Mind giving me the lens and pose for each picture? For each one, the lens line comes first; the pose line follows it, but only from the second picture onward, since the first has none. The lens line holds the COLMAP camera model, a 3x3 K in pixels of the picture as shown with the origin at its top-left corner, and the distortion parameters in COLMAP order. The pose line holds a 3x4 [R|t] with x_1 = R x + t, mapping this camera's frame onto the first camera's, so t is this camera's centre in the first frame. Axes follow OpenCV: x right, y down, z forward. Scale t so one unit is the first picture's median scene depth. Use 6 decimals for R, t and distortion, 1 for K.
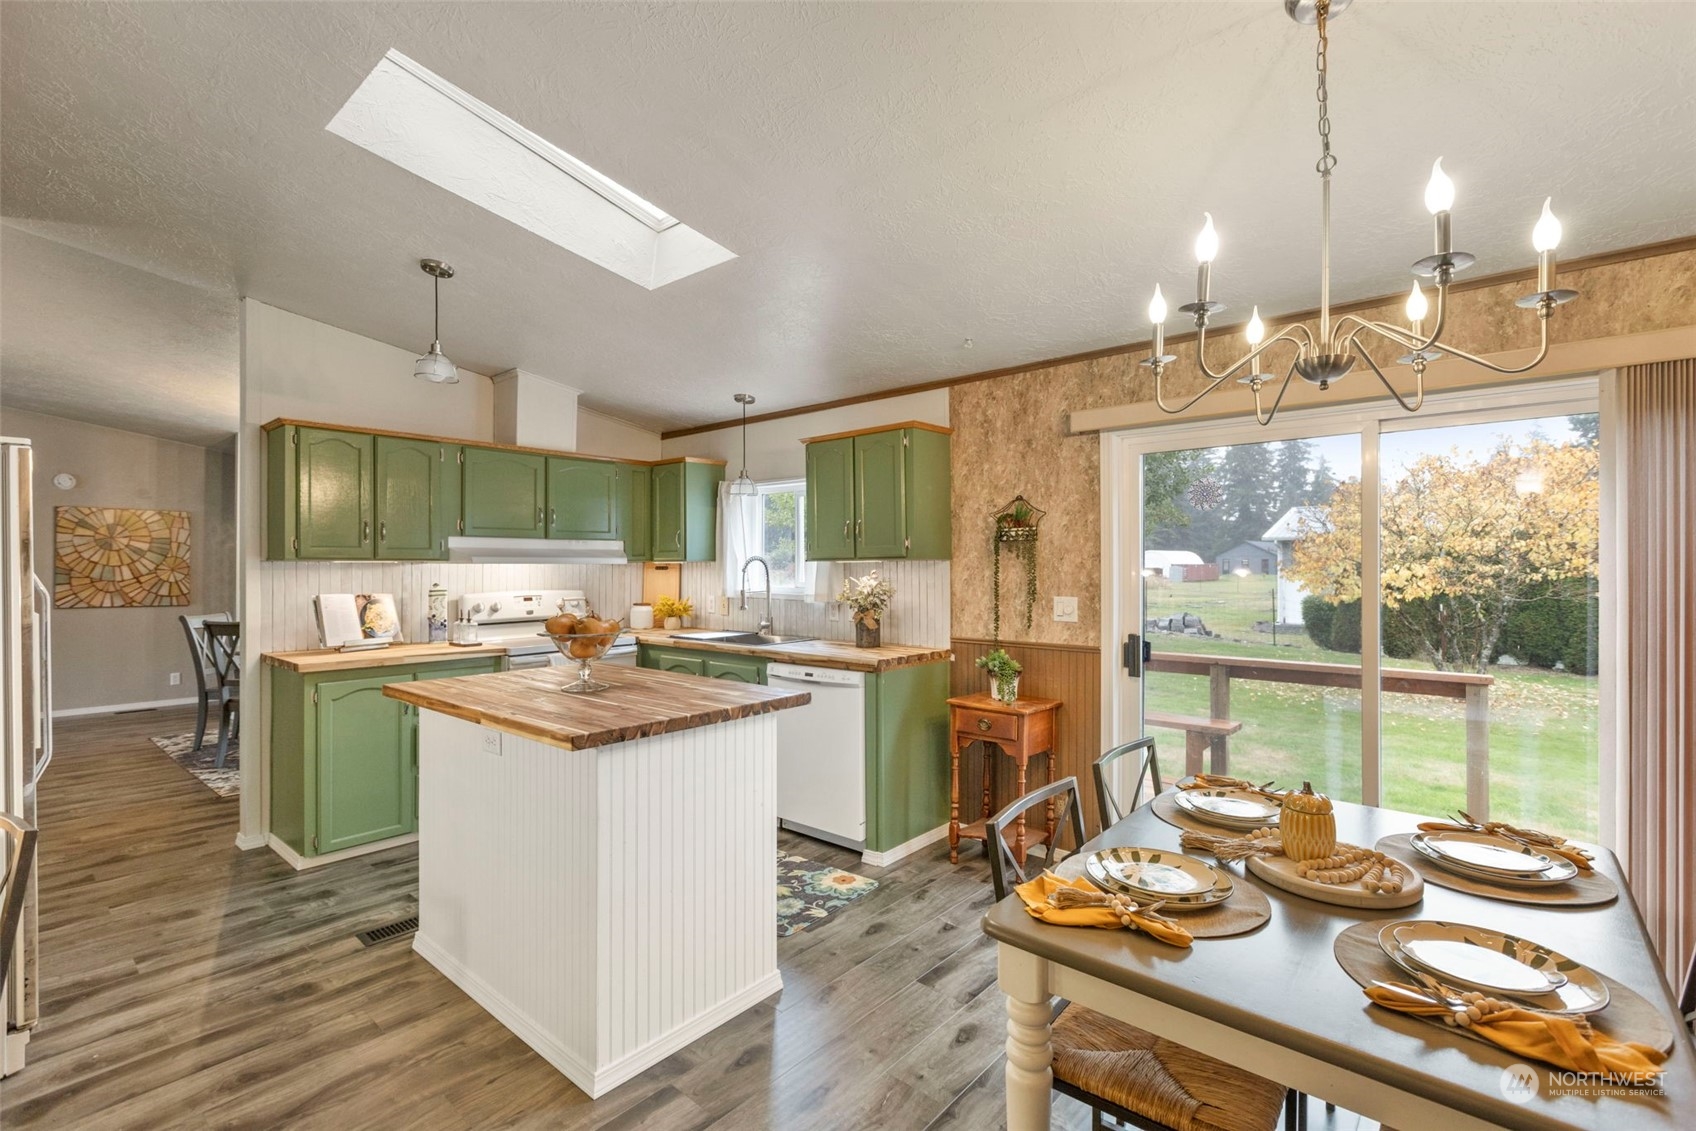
lens RADIAL K [[757.0, 0, 854.1], [0, 757.0, 565.8], [0, 0, 1]] dist [-0.001260, 0.000313]
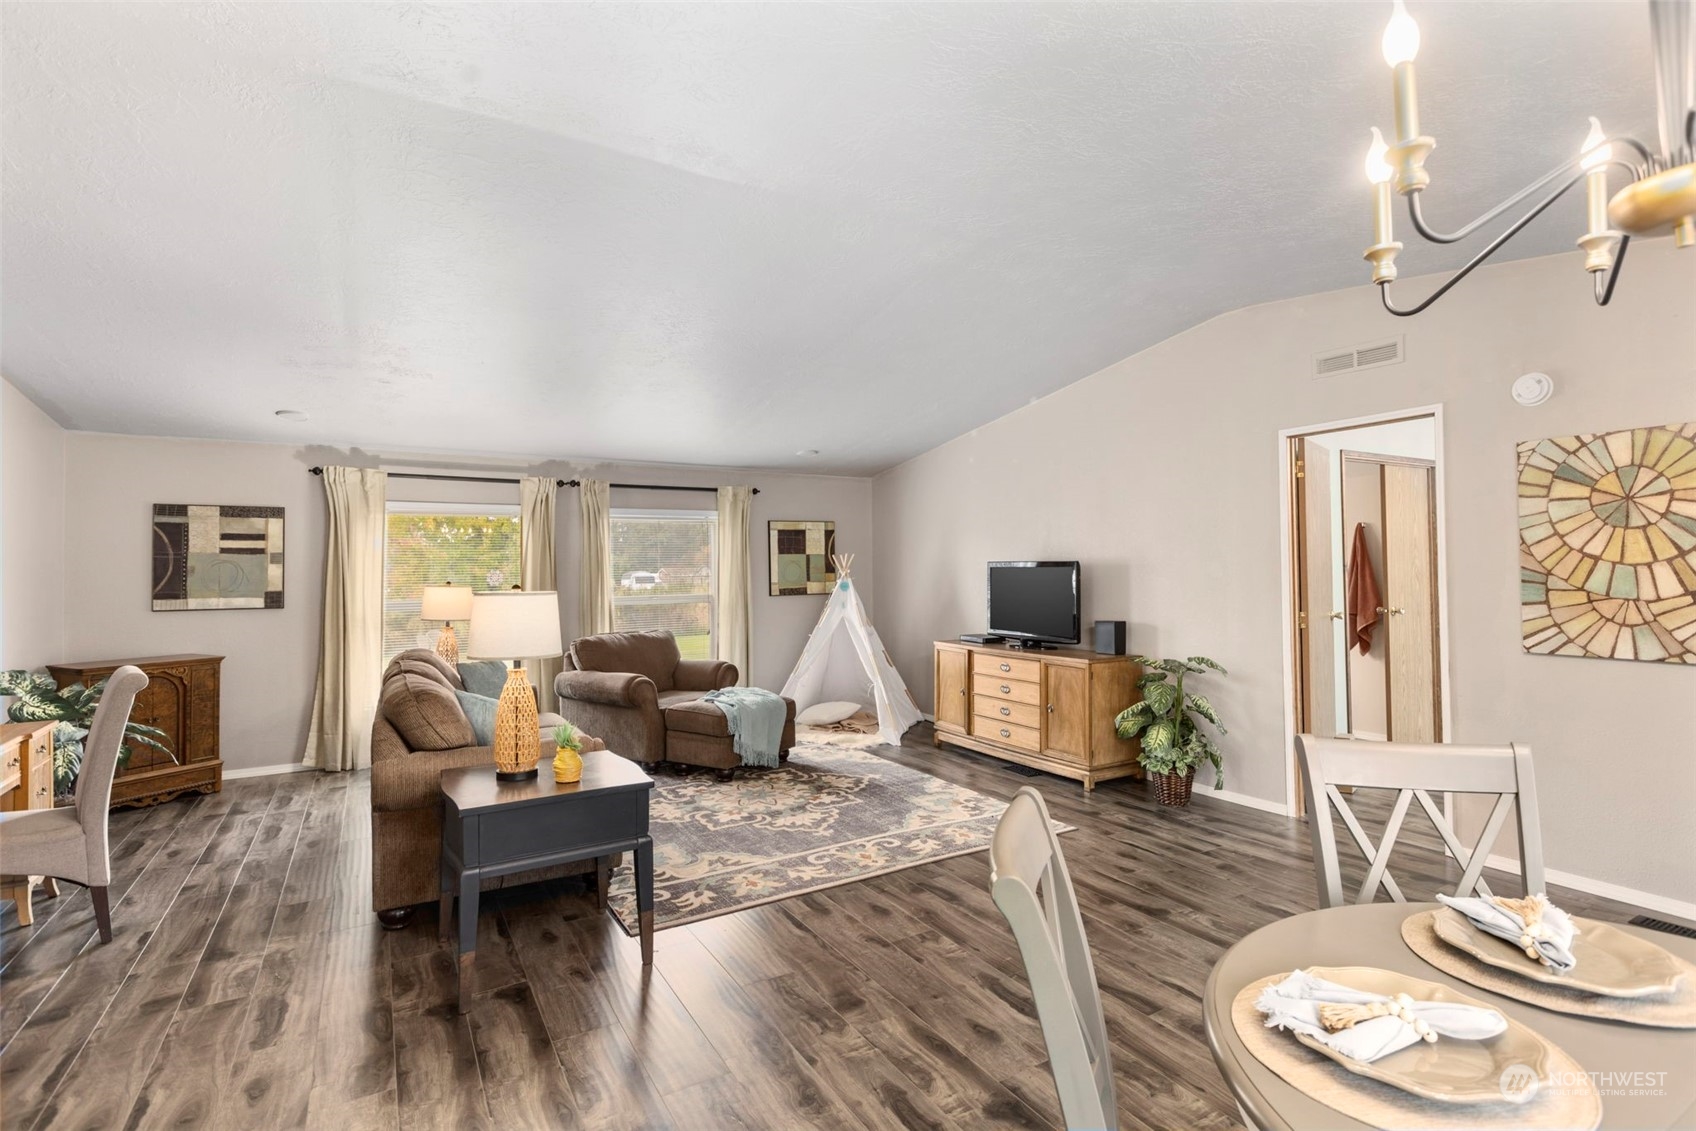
lens RADIAL K [[801.3, 0, 858.9], [0, 801.3, 566.1], [0, 0, 1]] dist [-0.000146, -0.000041]
pose [[-0.317840, -0.003644, -0.948137, -0.783114], [0.014431, 0.999858, -0.008681, -0.002193], [0.948035, -0.016441, -0.317742, 1.381119]]
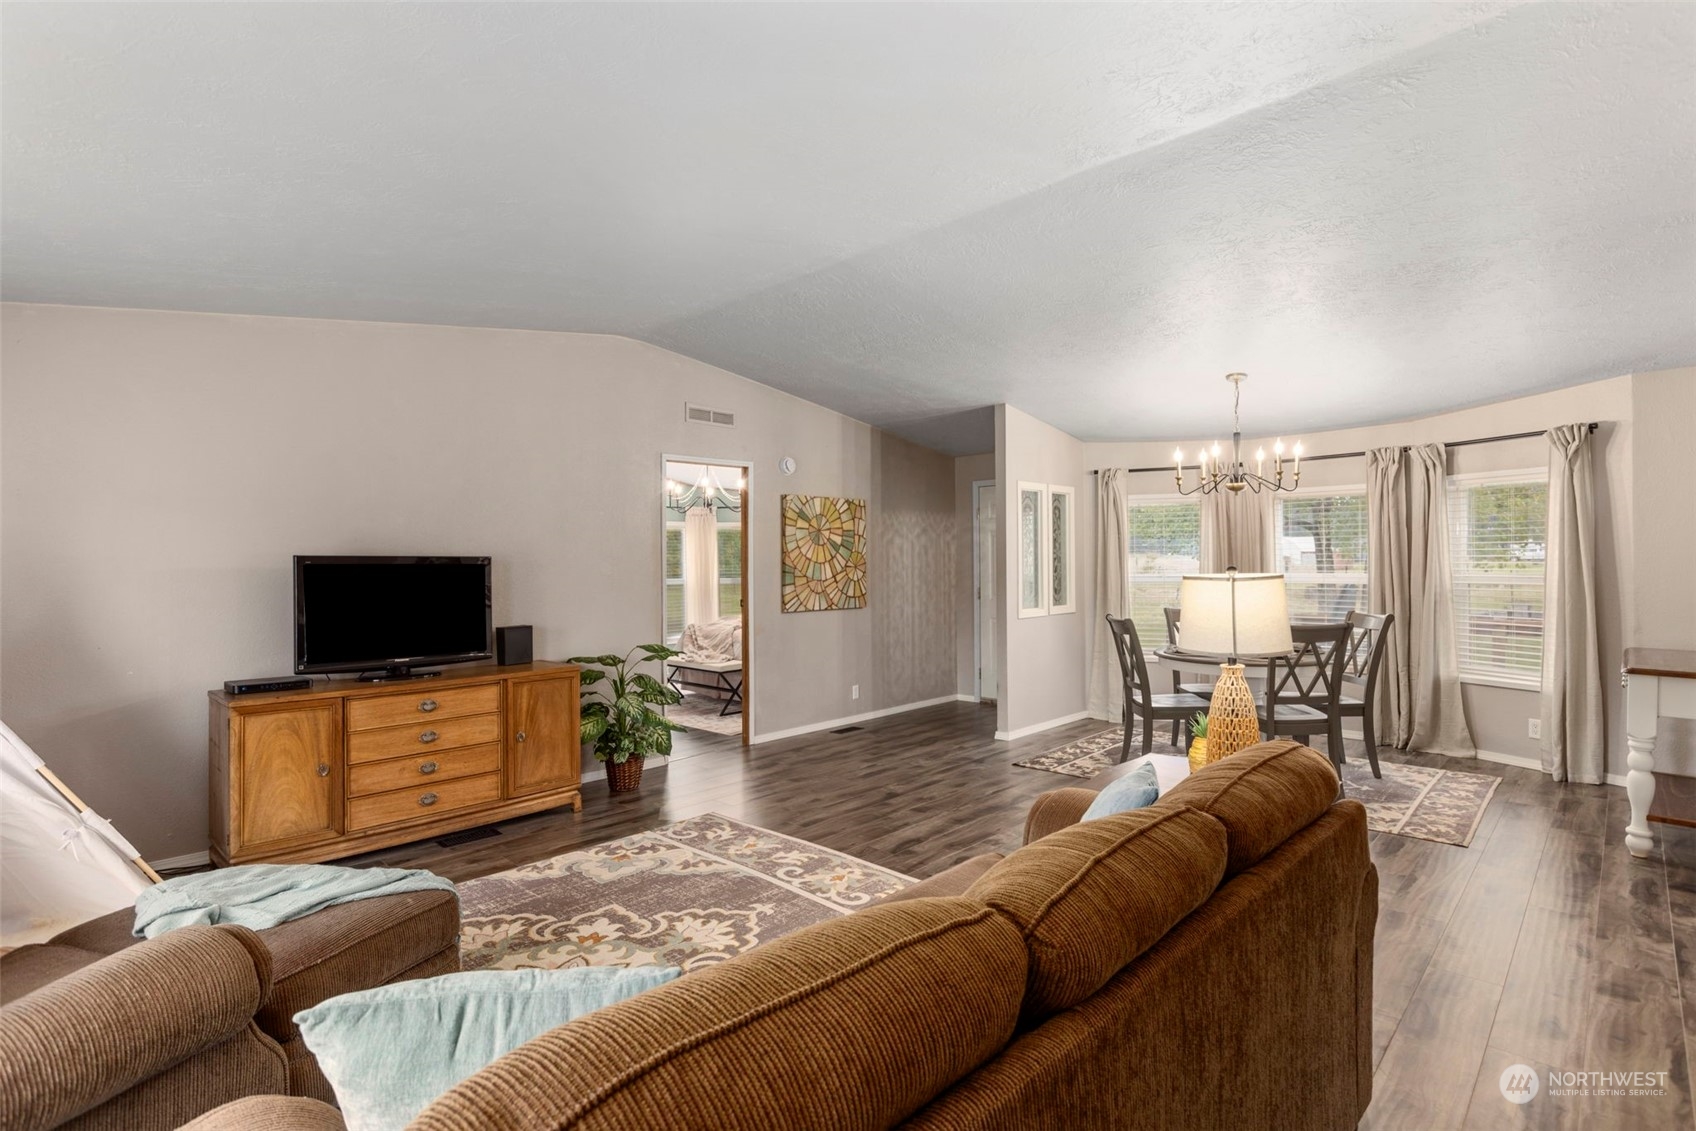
lens RADIAL K [[801.3, 0, 858.9], [0, 801.3, 566.1], [0, 0, 1]] dist [-0.000146, -0.000041]
pose [[0.998052, -0.010044, -0.061575, -1.662069], [0.010621, 0.999903, 0.009050, -0.007826], [0.061478, -0.009686, 0.998061, 0.154801]]
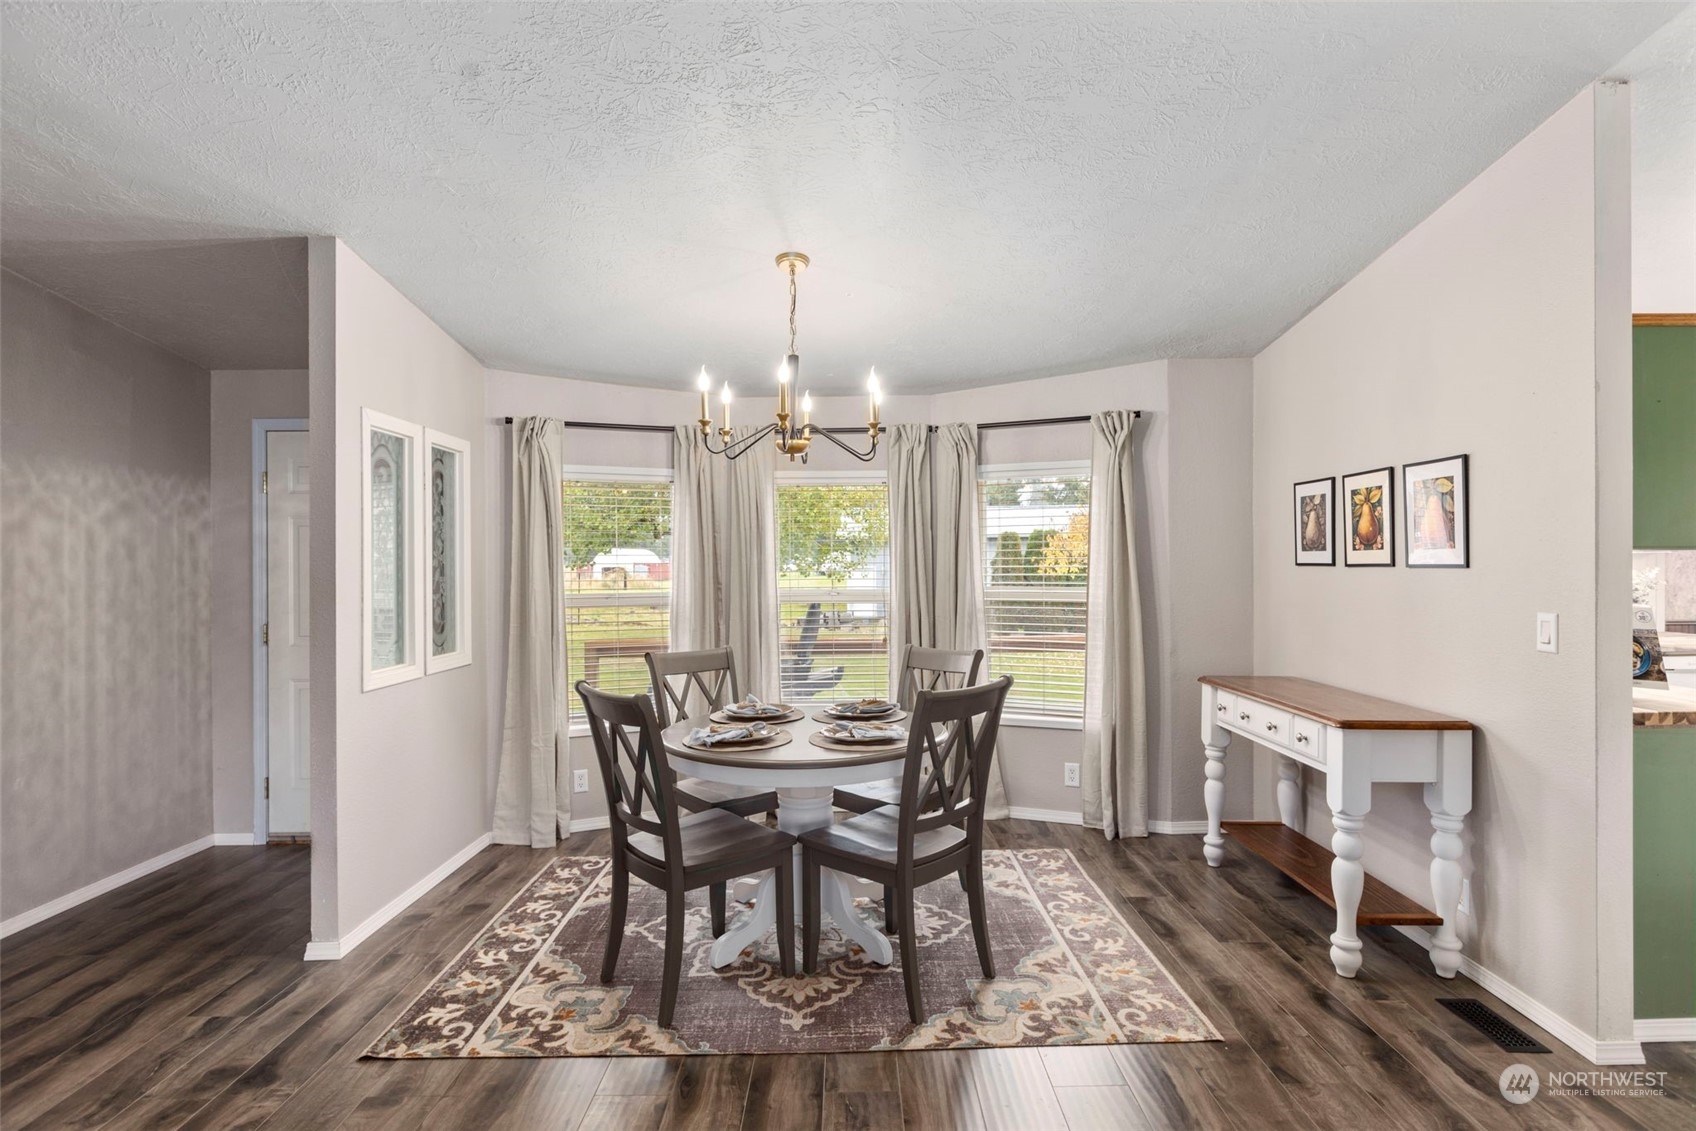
lens RADIAL K [[824.6, 0, 846.8], [0, 824.6, 562.2], [0, 0, 1]] dist [-0.003789, -0.001036]
pose [[0.764367, -0.002867, 0.644775, -1.596493], [0.005175, 0.999985, -0.001689, -0.006415], [-0.644760, 0.004628, 0.764371, 0.884982]]
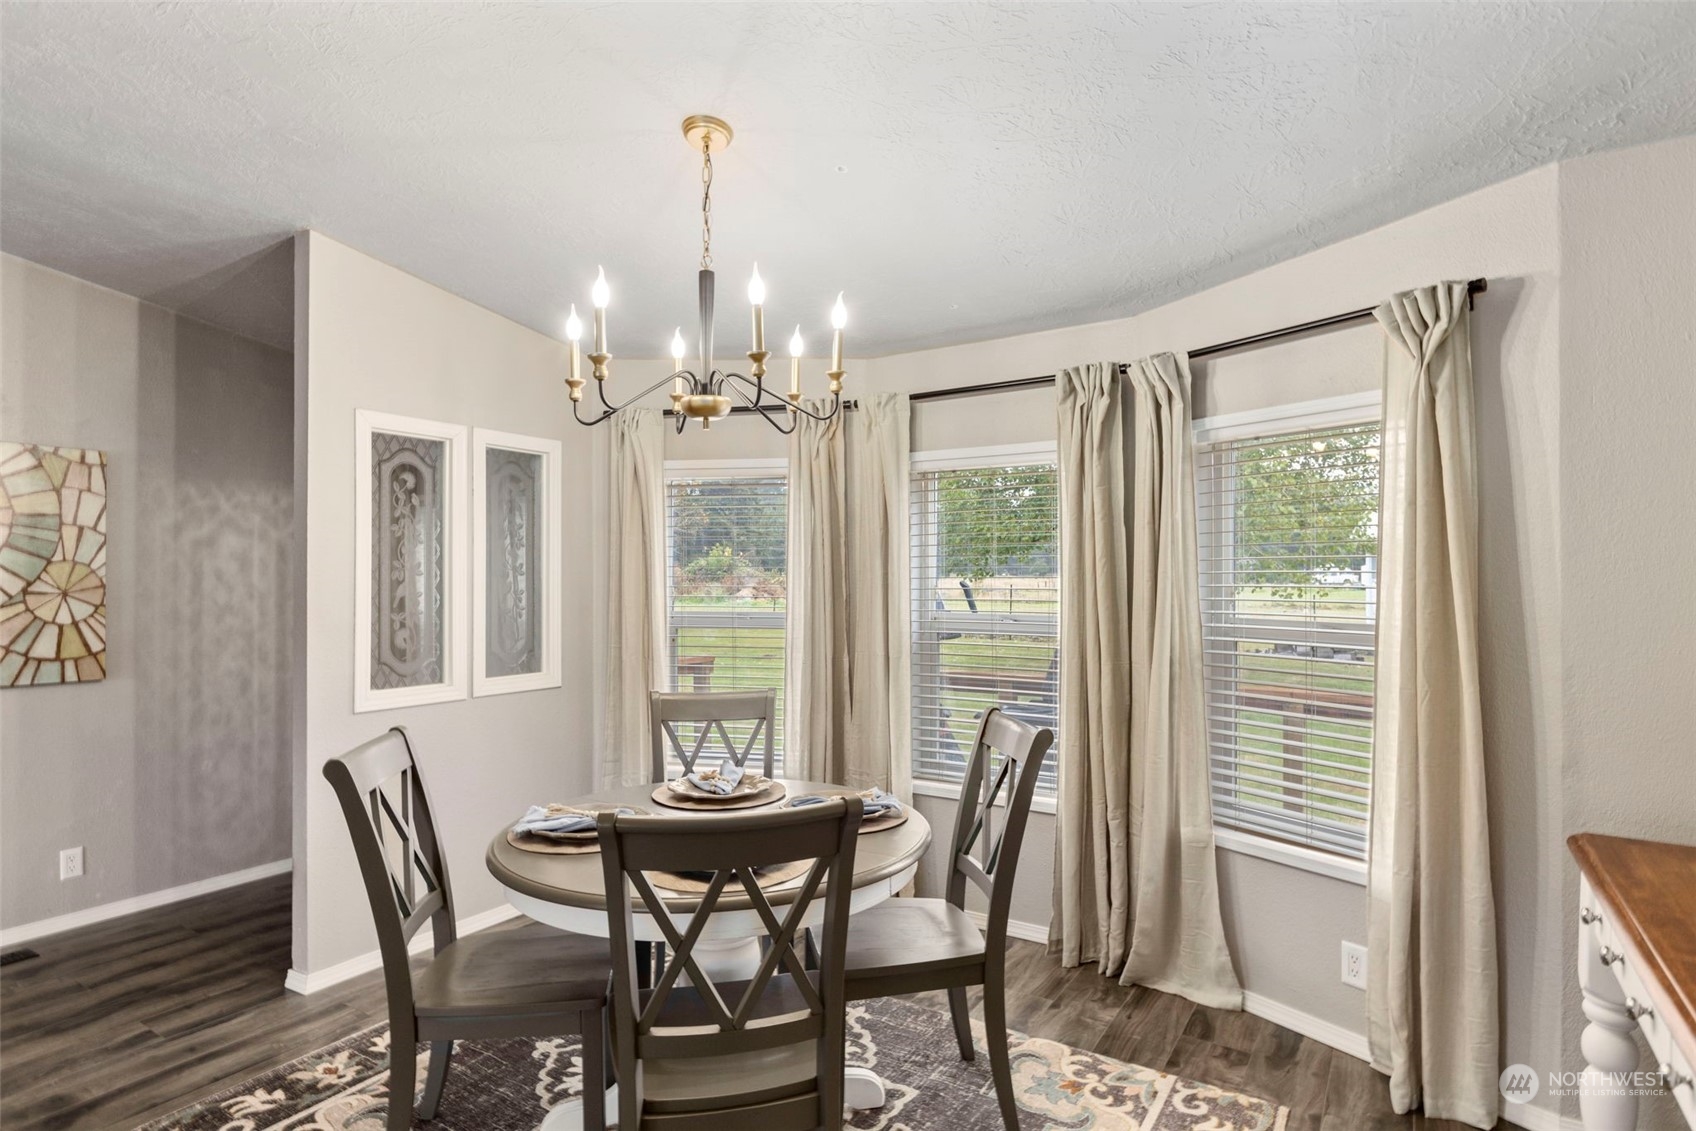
lens RADIAL K [[882.9, 0, 844.5], [0, 882.9, 574.0], [0, 0, 1]] dist [0.001828, 0.000701]
pose [[0.990969, 0.000110, 0.134088, -1.094191], [0.000129, 0.999998, -0.001775, -0.009241], [-0.134088, 0.001776, 0.990968, 0.942798]]
